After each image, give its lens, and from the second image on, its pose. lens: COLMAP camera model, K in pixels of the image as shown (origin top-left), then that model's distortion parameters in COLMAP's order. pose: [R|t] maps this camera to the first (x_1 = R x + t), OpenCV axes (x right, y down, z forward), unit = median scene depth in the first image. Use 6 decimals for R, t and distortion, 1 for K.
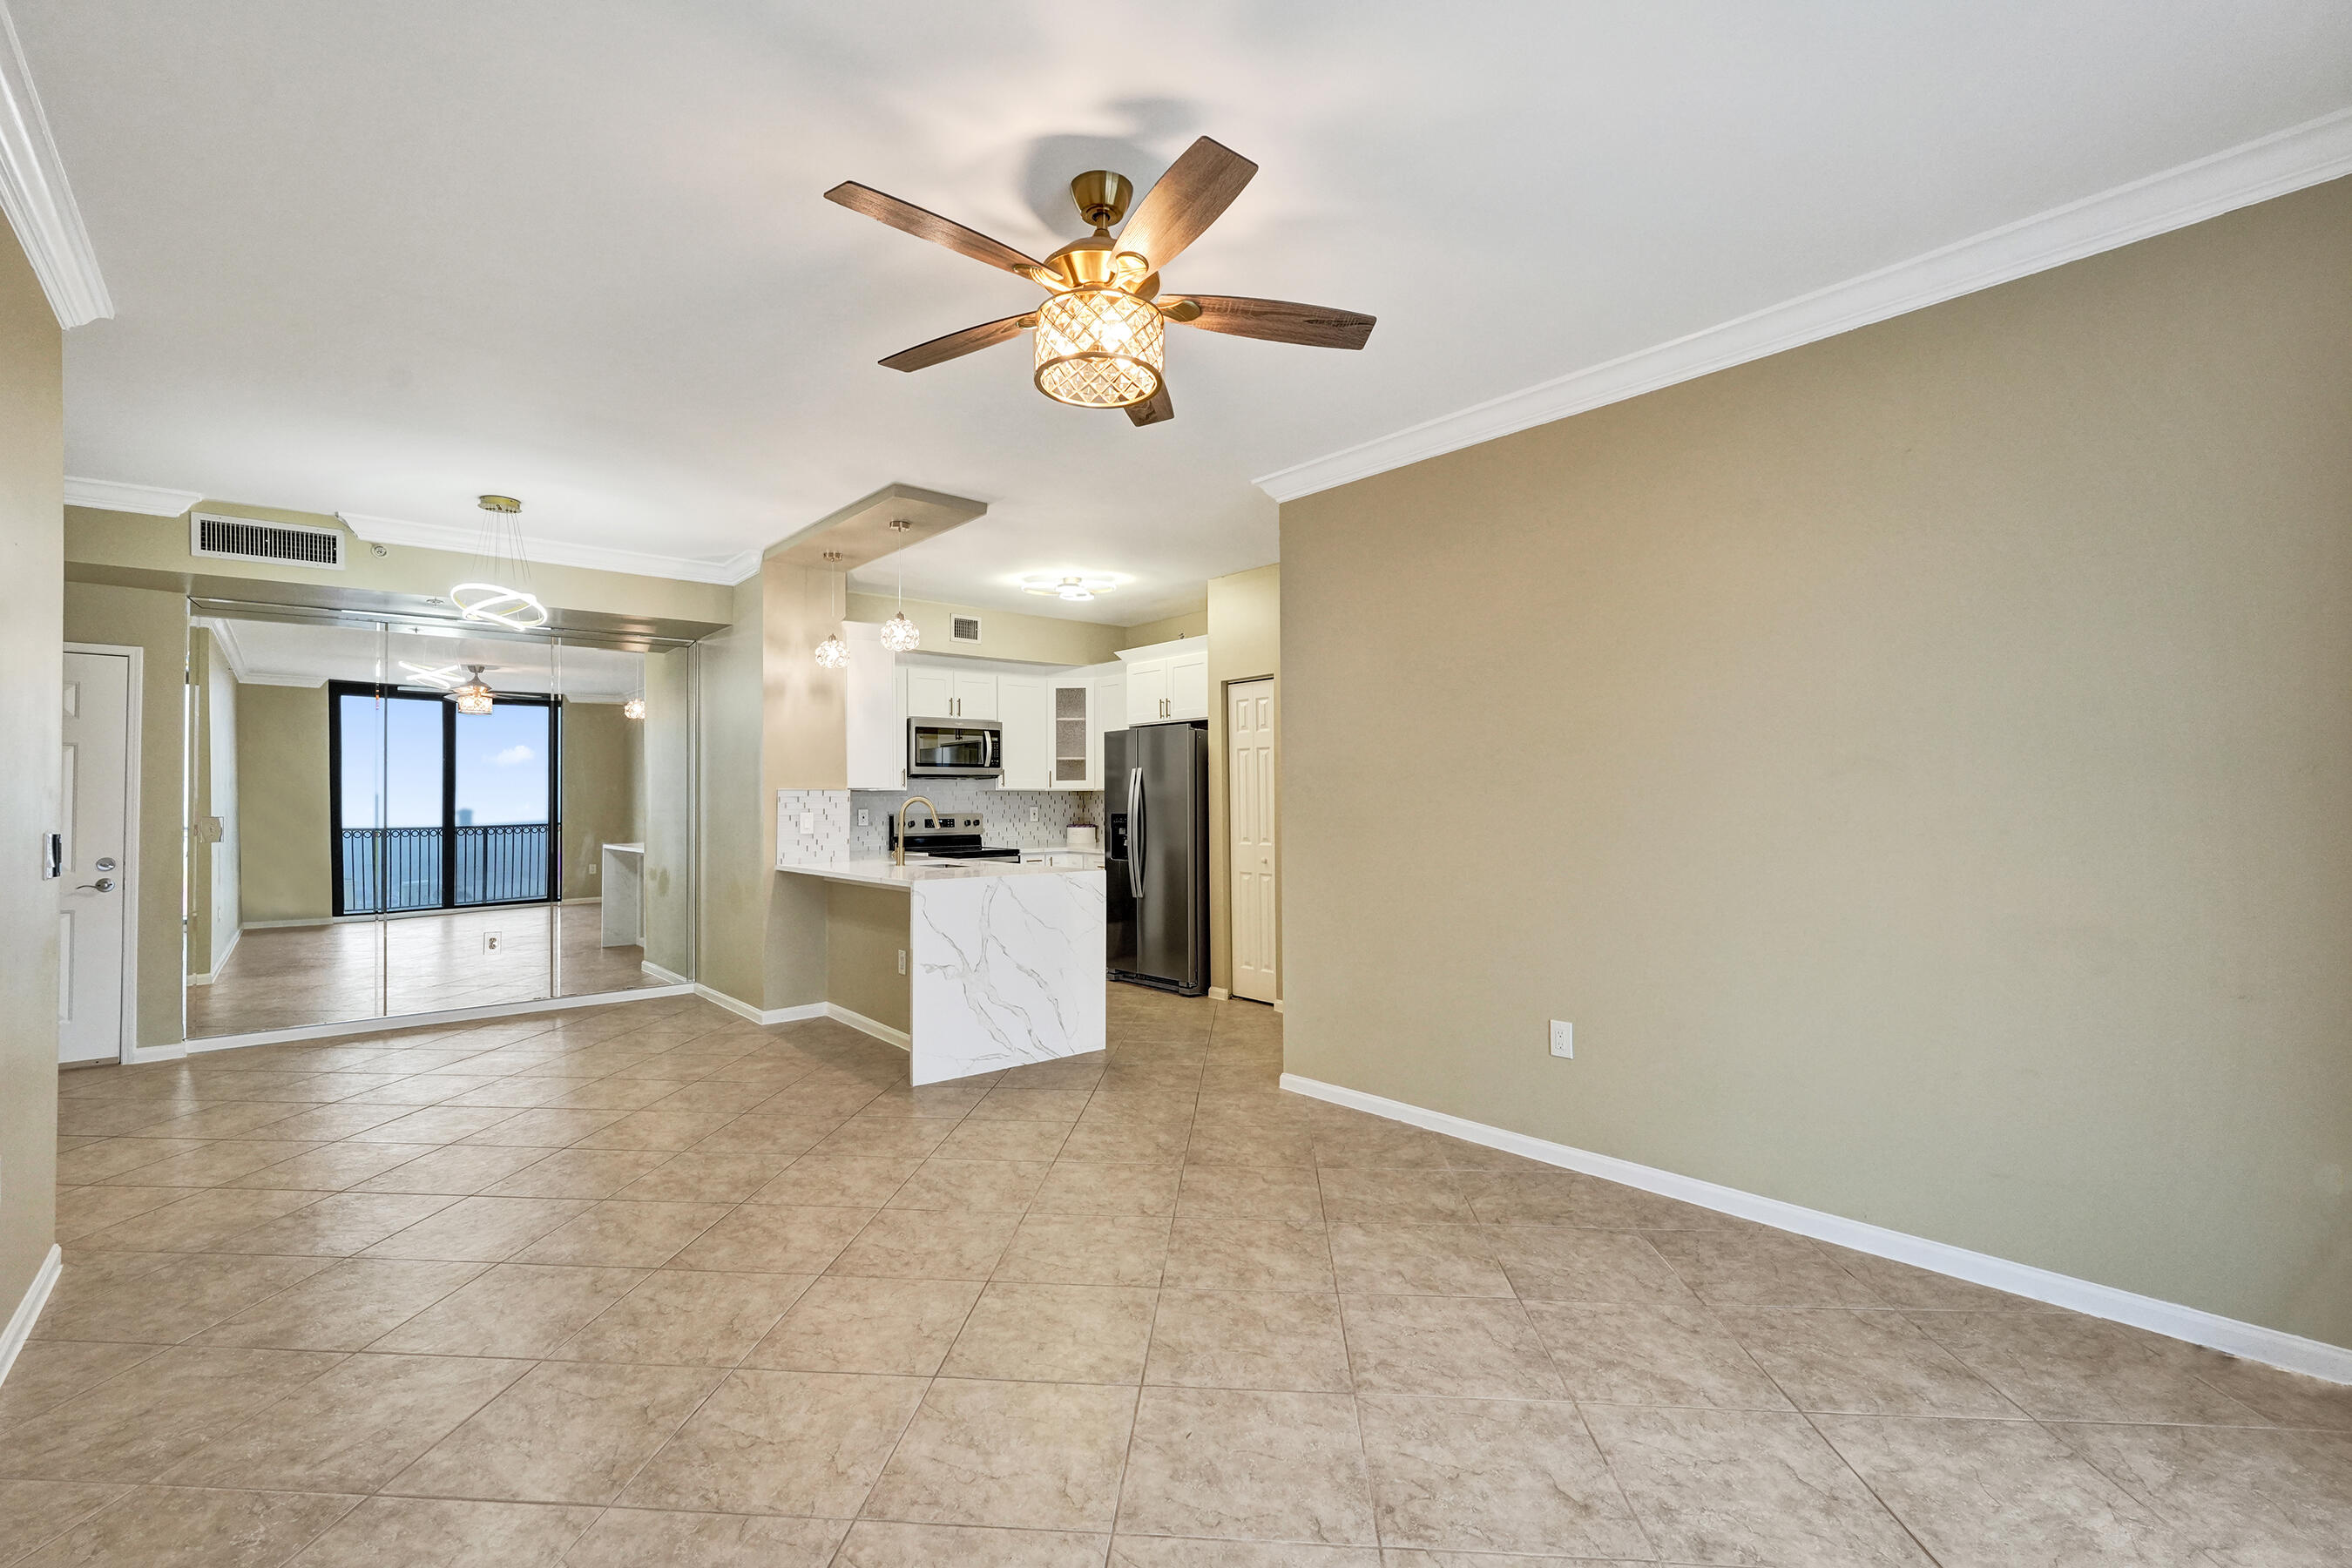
lens RADIAL K [[1064.8, 0, 1184.6], [0, 1064.8, 754.8], [0, 0, 1]] dist [-0.000779, -0.000172]
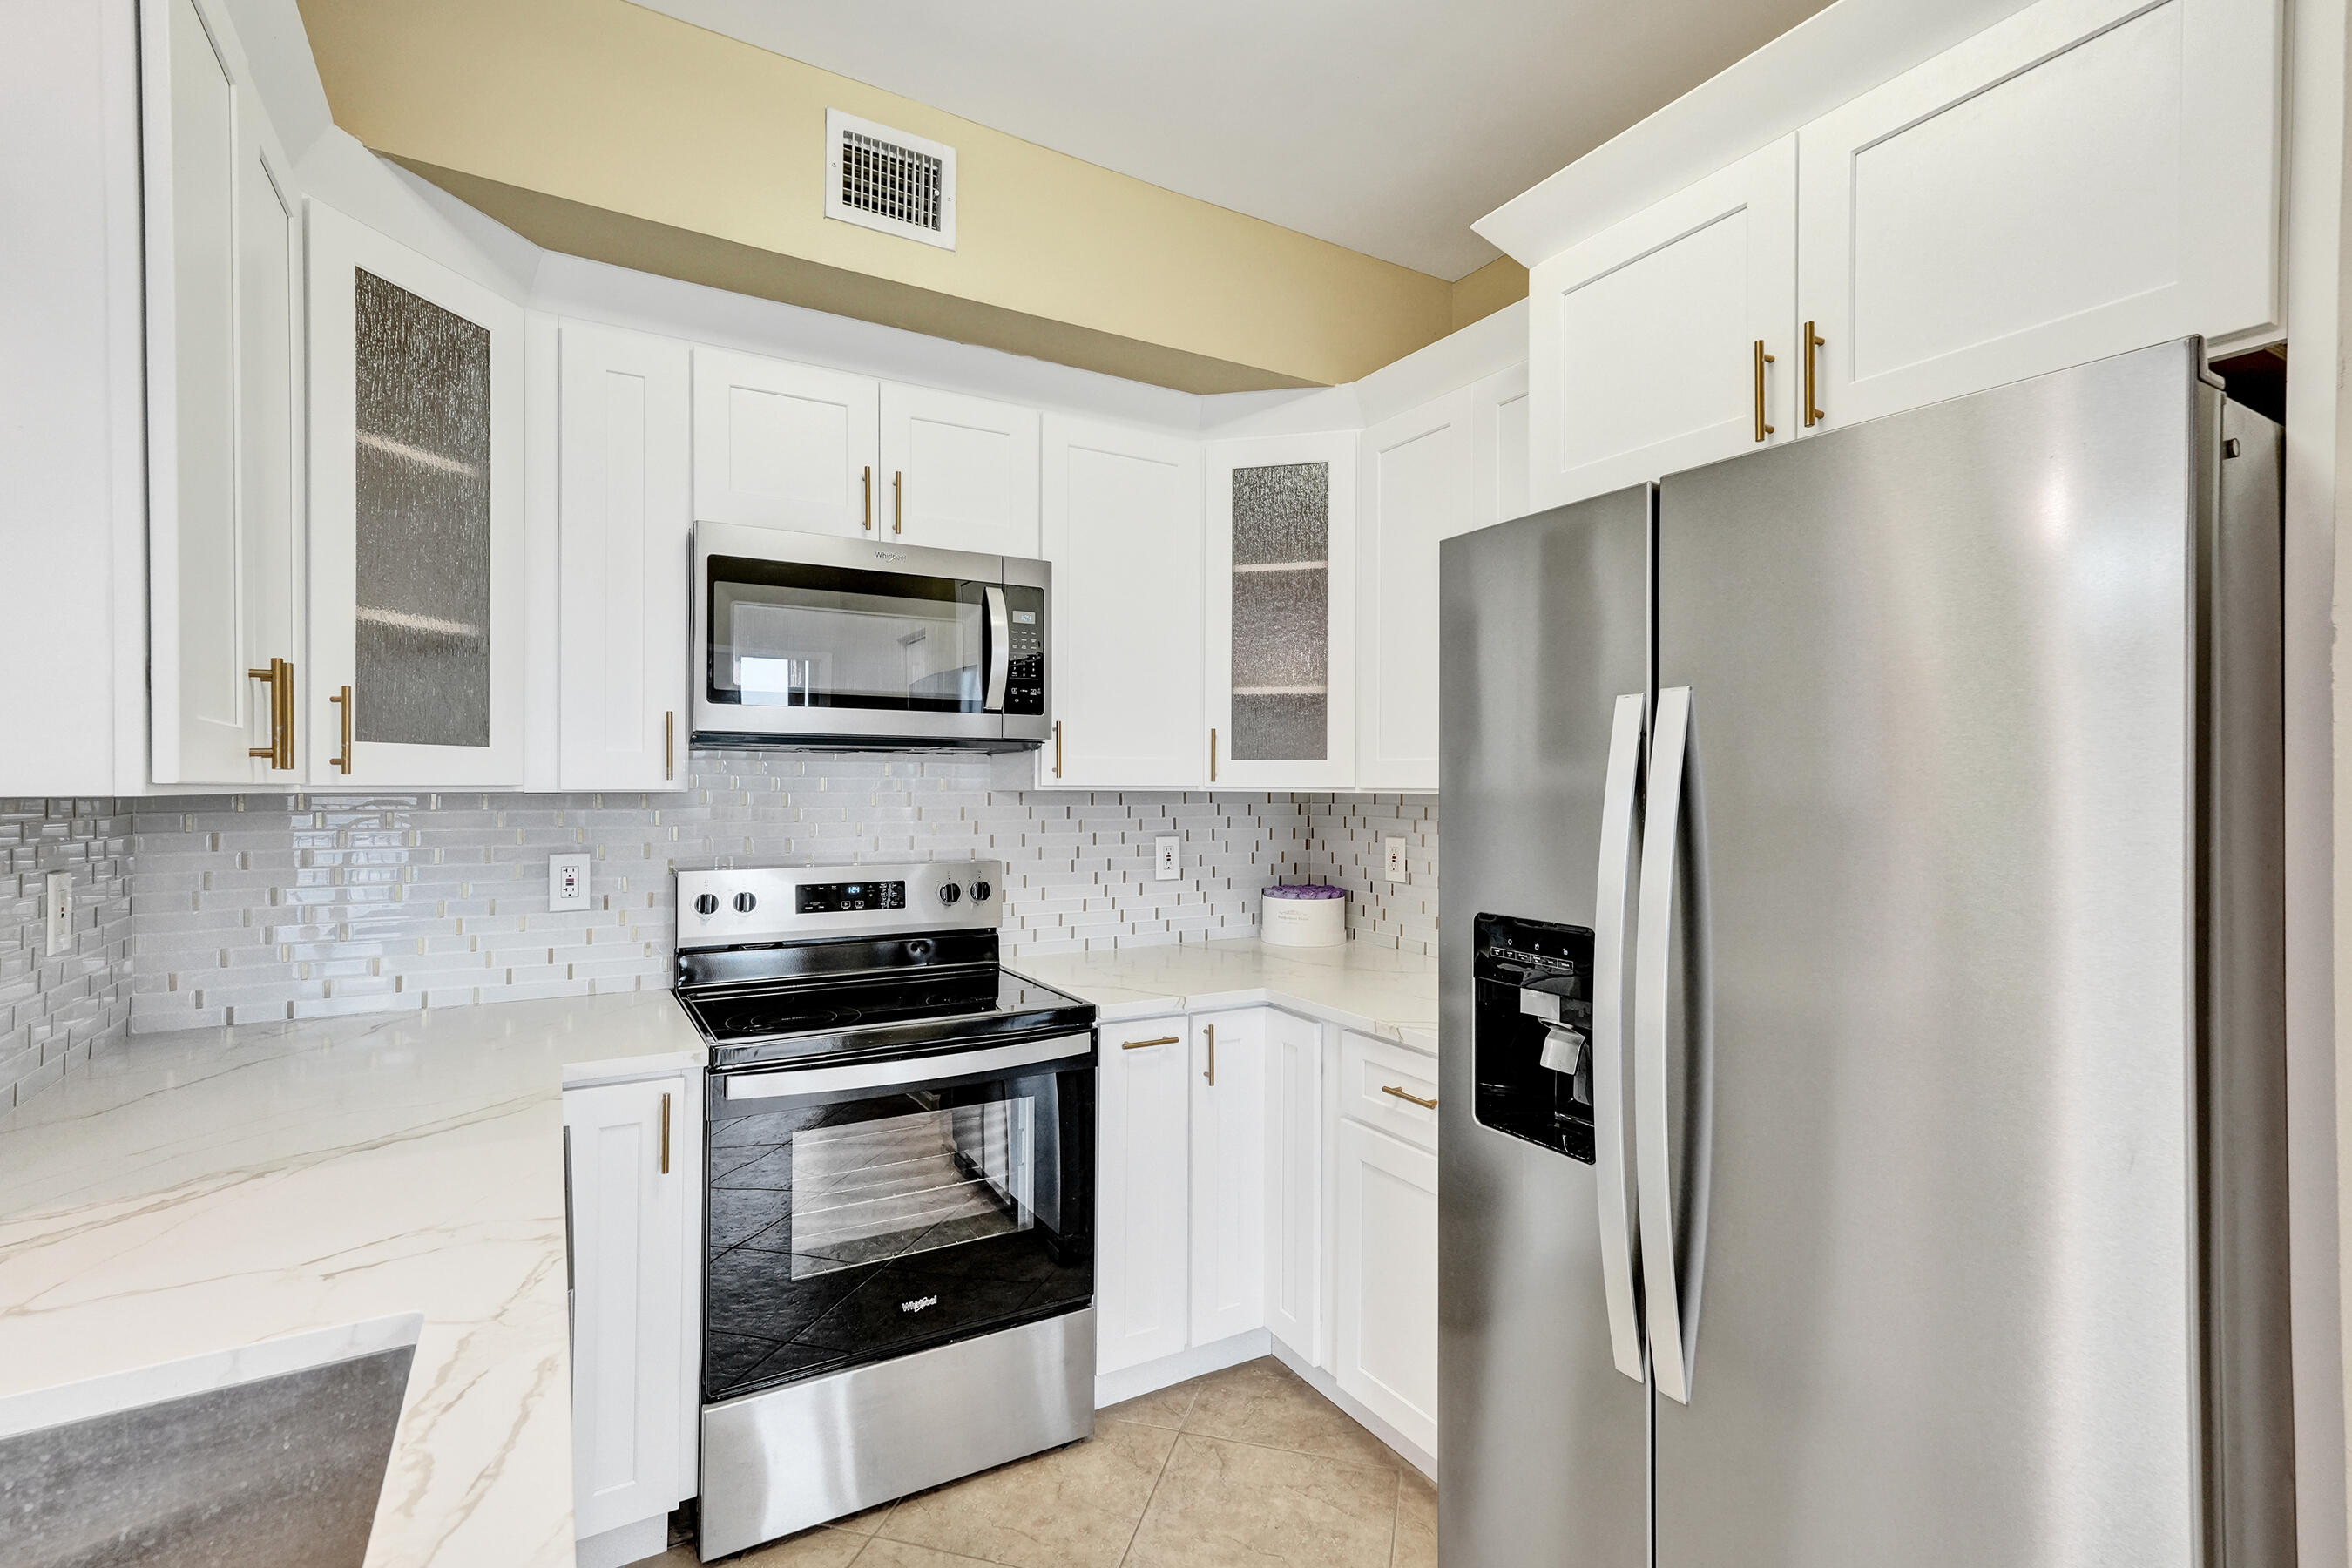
lens RADIAL K [[1064.8, 0, 1184.6], [0, 1064.8, 754.8], [0, 0, 1]] dist [-0.000779, -0.000172]
pose [[0.985552, 0.005187, -0.169295, -0.082389], [-0.002033, 0.999821, 0.018798, 0.017145], [0.169362, -0.018182, 0.985386, 0.699833]]
